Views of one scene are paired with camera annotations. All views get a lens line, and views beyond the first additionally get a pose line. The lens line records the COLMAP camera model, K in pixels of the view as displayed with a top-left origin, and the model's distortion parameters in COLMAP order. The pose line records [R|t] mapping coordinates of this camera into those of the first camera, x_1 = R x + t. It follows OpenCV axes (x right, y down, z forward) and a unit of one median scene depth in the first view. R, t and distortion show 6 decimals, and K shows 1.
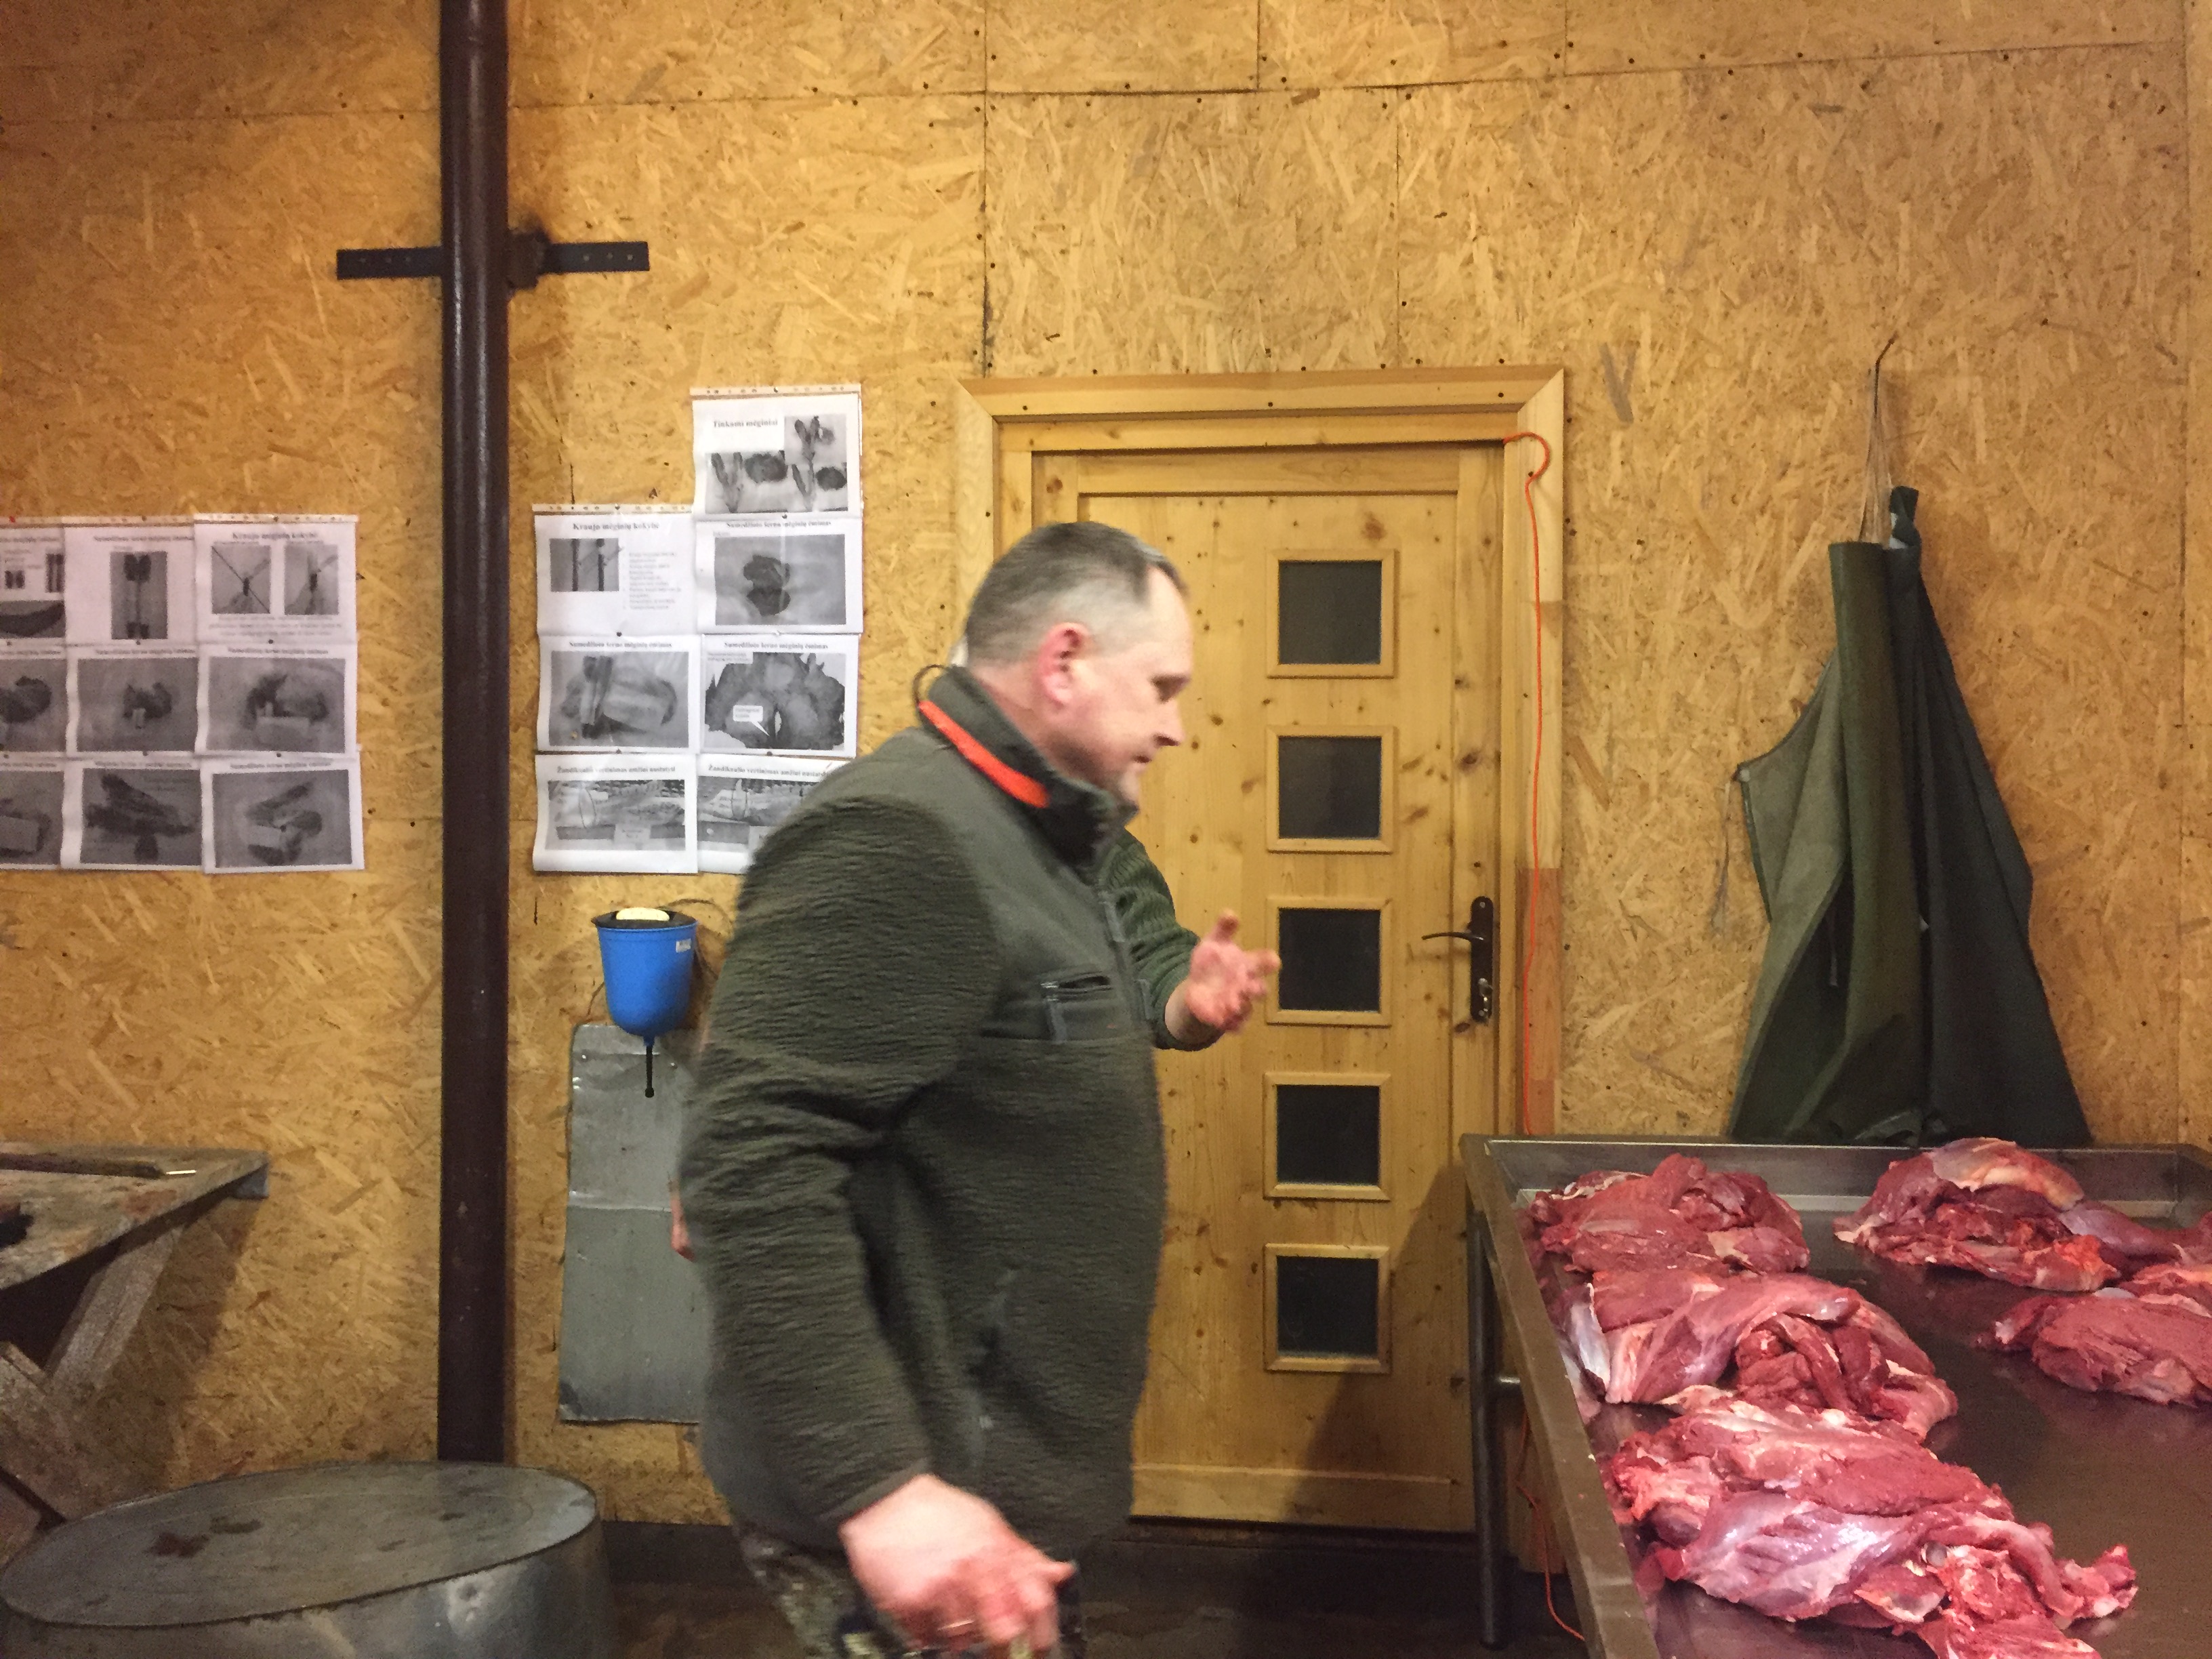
lens RADIAL K [[1927.1, 0, 1111.2], [0, 1927.1, 760.4], [0, 0, 1]] dist [0.068324, -0.100327]
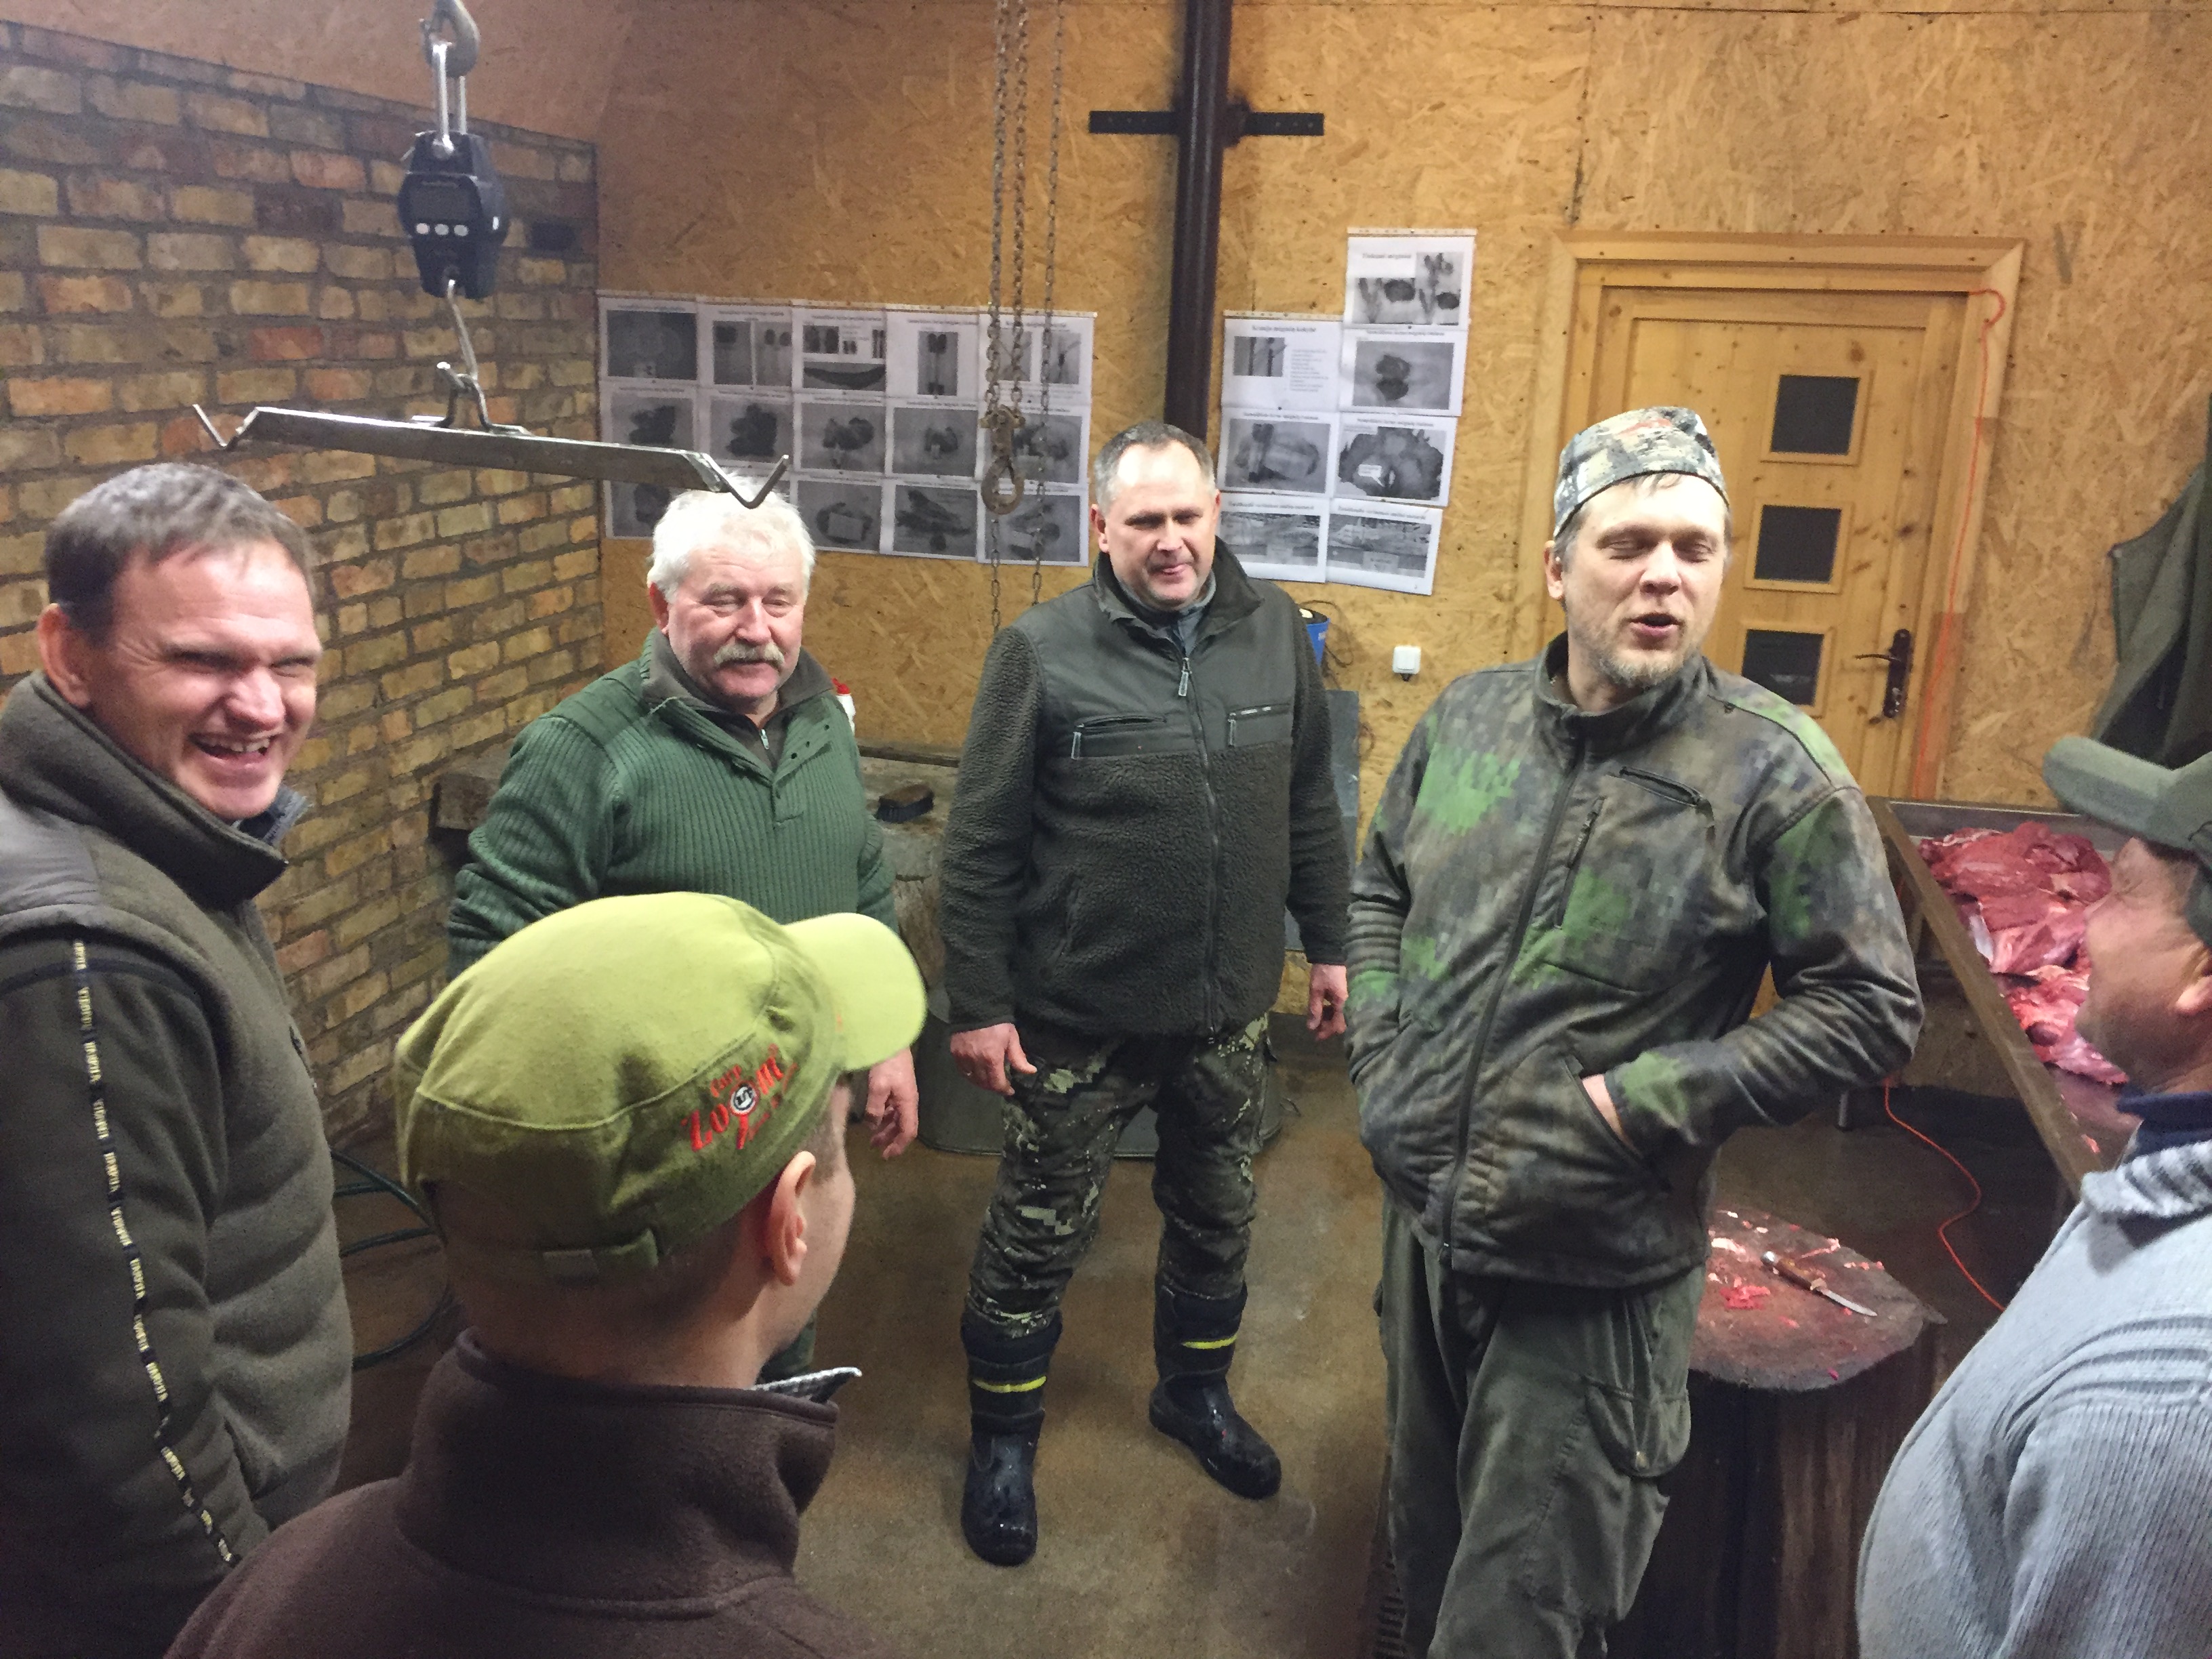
lens RADIAL K [[1927.1, 0, 1120.4], [0, 1927.1, 805.0], [0, 0, 1]] dist [0.068324, -0.100327]
pose [[0.993255, 0.062324, -0.097780, -0.219434], [-0.037893, 0.971434, 0.234266, -0.111817], [0.109587, -0.228981, 0.967243, -0.434468]]
